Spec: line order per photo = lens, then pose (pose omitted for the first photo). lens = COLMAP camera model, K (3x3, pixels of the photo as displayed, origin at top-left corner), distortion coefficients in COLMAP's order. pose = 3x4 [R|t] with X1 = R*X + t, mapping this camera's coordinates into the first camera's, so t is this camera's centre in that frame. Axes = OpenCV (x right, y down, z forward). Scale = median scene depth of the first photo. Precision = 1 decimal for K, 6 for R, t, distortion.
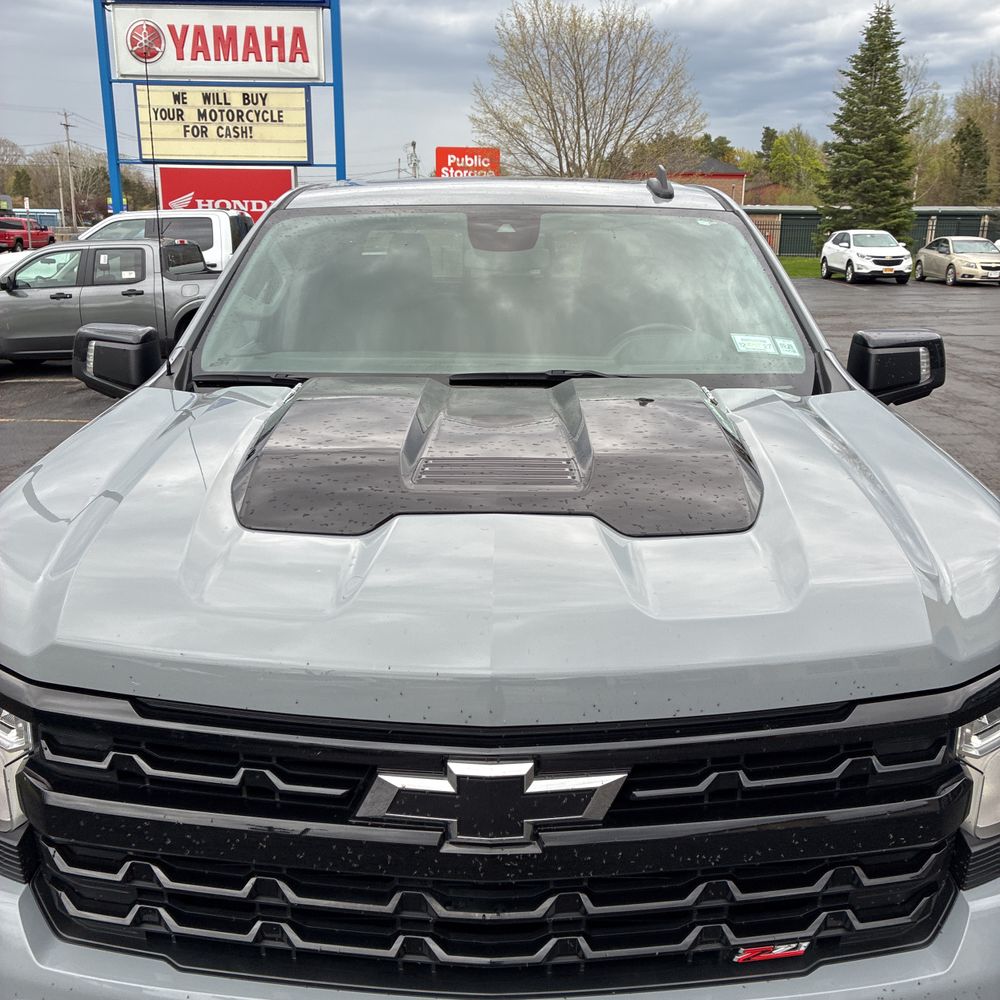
lens RADIAL K [[1013.8, 0, 508.1], [0, 1013.8, 495.5], [0, 0, 1]] dist [0.028640, 0.000000]
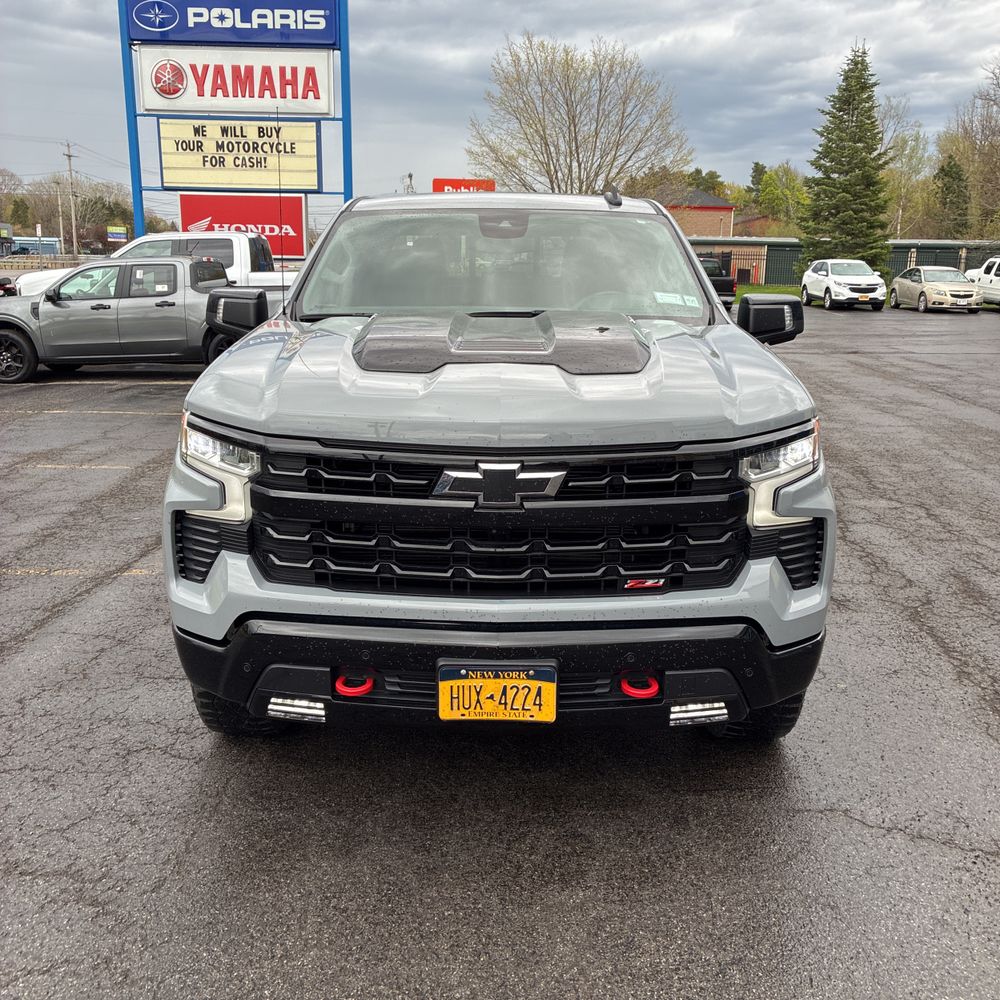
lens RADIAL K [[1013.8, 0, 512.9], [0, 1013.8, 495.7], [0, 0, 1]] dist [0.028640, 0.000000]
pose [[0.999930, 0.003753, 0.011199, -0.000892], [-0.003425, 0.999570, -0.029110, 0.027002], [-0.011303, 0.029069, 0.999513, -0.071407]]
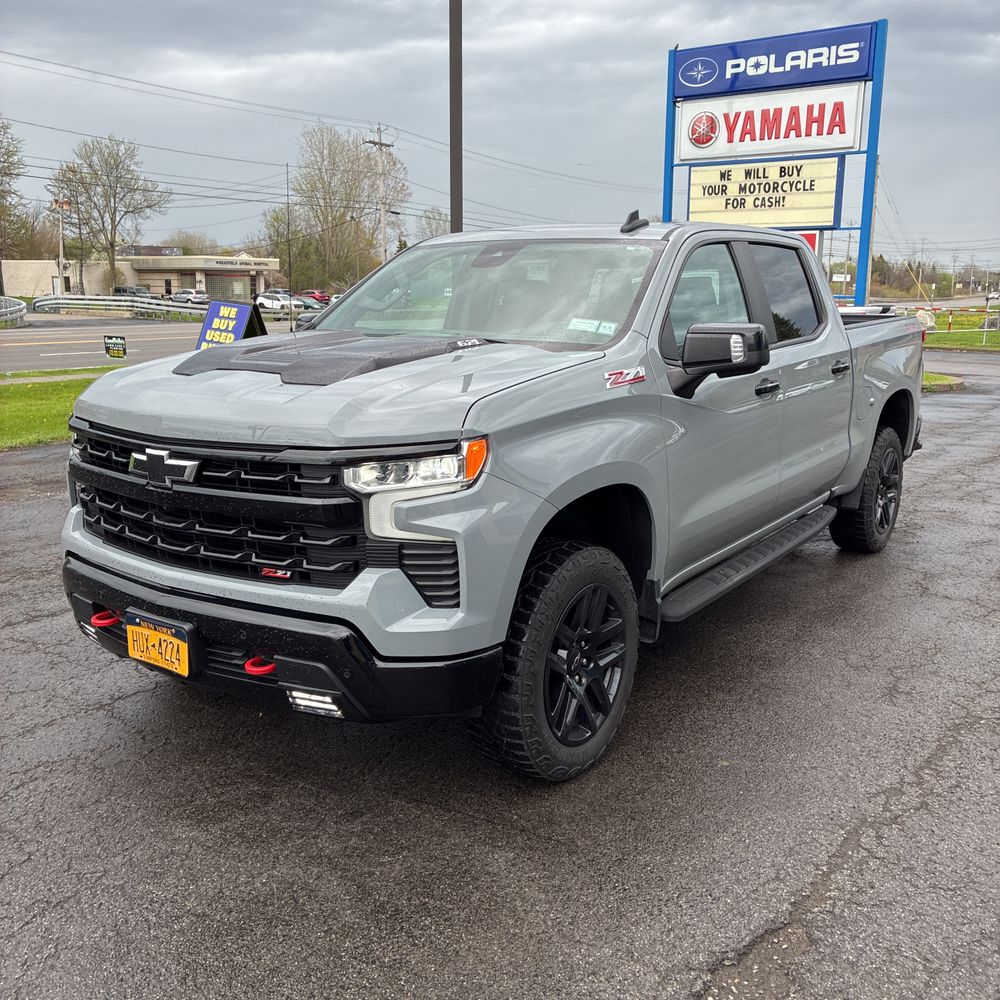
lens RADIAL K [[1013.8, 0, 507.5], [0, 1013.8, 501.8], [0, 0, 1]] dist [0.028640, 0.000000]
pose [[0.826539, 0.113228, -0.551373, 0.142228], [-0.145653, 0.989219, -0.015199, 0.021035], [0.543708, 0.092872, 0.834120, -0.039427]]
